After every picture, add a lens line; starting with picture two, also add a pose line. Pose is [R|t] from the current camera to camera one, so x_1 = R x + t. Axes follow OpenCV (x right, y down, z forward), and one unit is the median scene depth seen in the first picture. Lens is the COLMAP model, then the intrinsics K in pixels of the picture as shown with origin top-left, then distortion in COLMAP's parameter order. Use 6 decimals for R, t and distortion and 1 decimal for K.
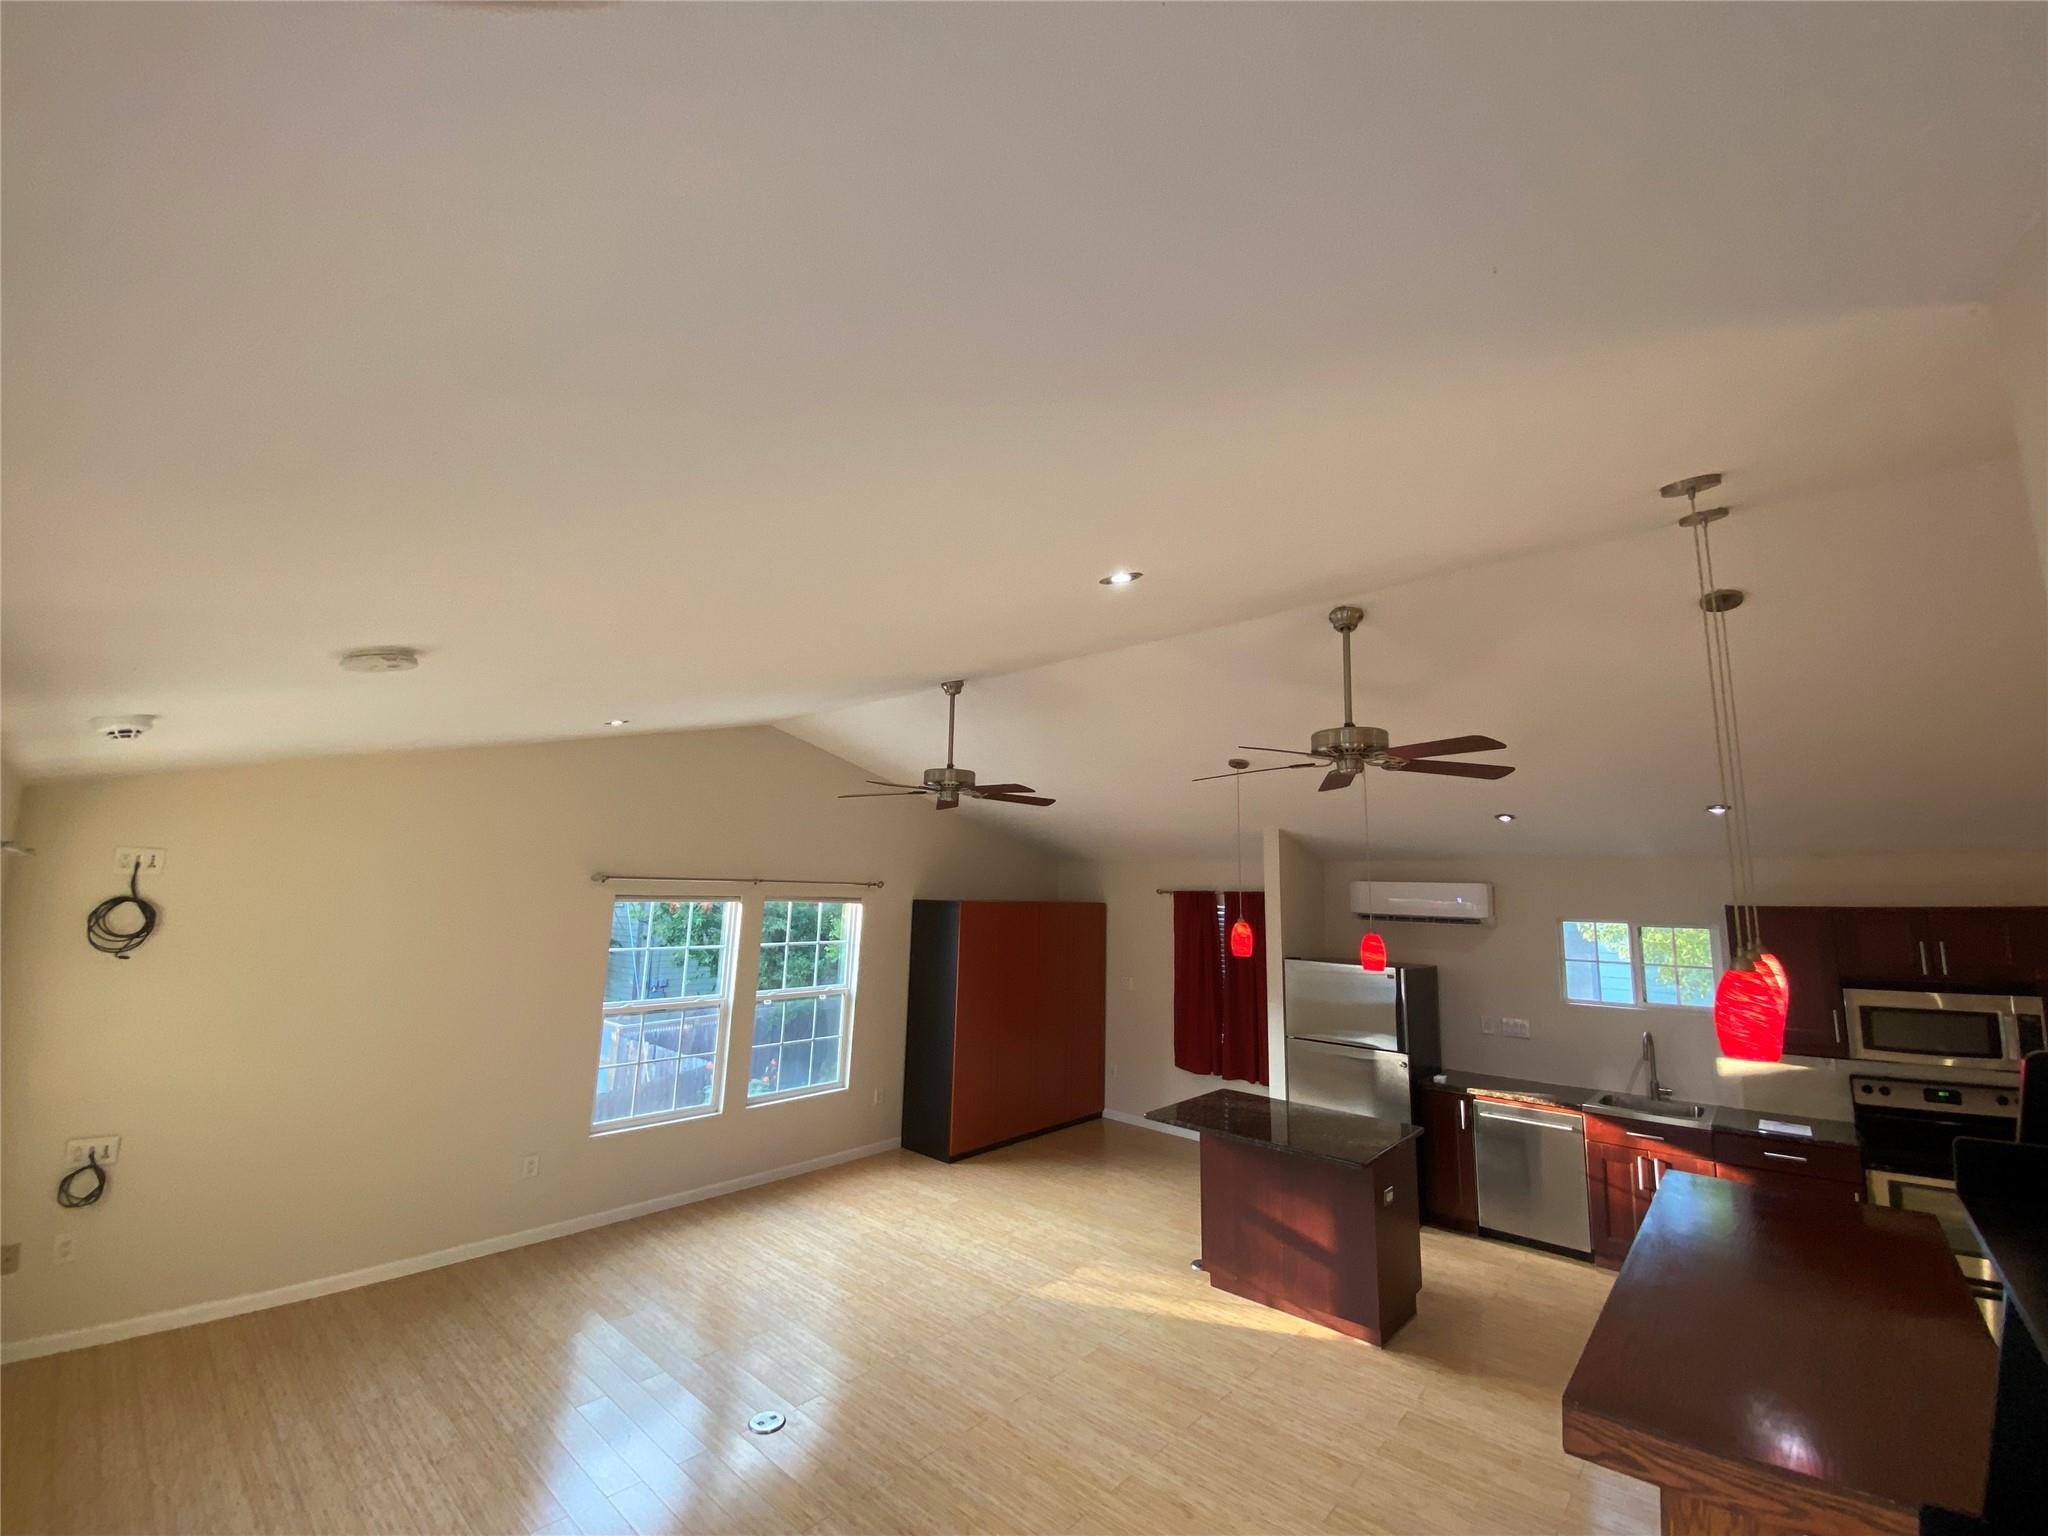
lens RADIAL K [[833.8, 0, 1021.7], [0, 833.8, 766.5], [0, 0, 1]] dist [0.019864, -0.020135]
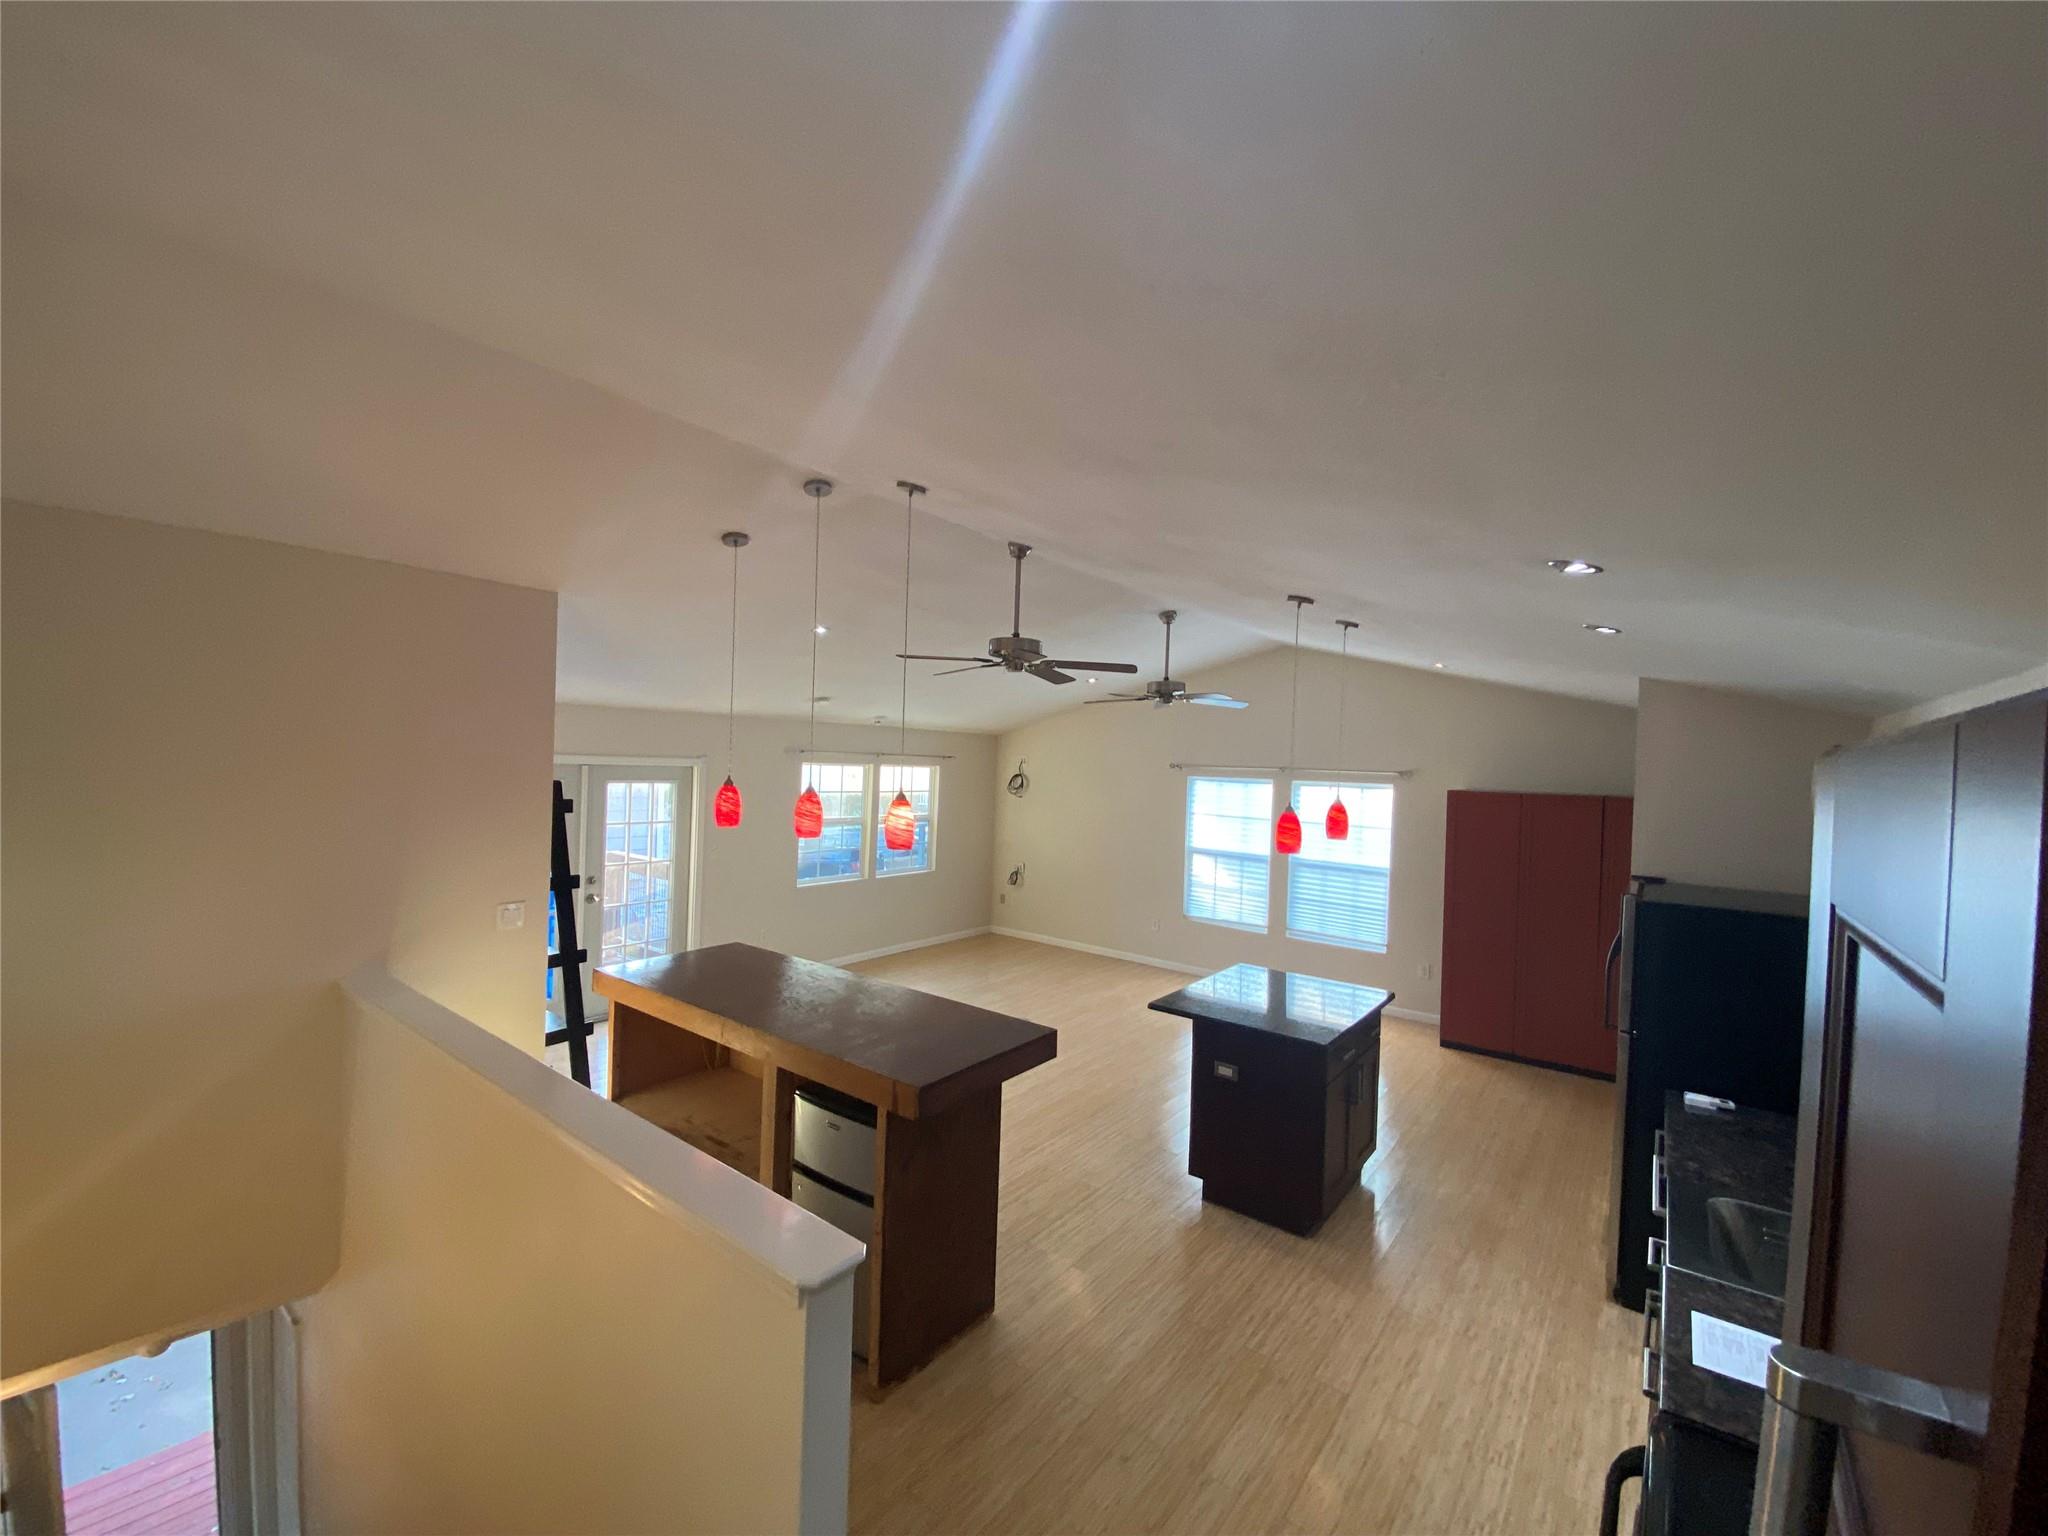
lens RADIAL K [[833.8, 0, 1021.7], [0, 833.8, 766.5], [0, 0, 1]] dist [0.019864, -0.020135]
pose [[0.060793, -0.022515, -0.997896, 1.380015], [0.113660, 0.993399, -0.015489, 0.154383], [0.991658, -0.112479, 0.062951, 0.738957]]
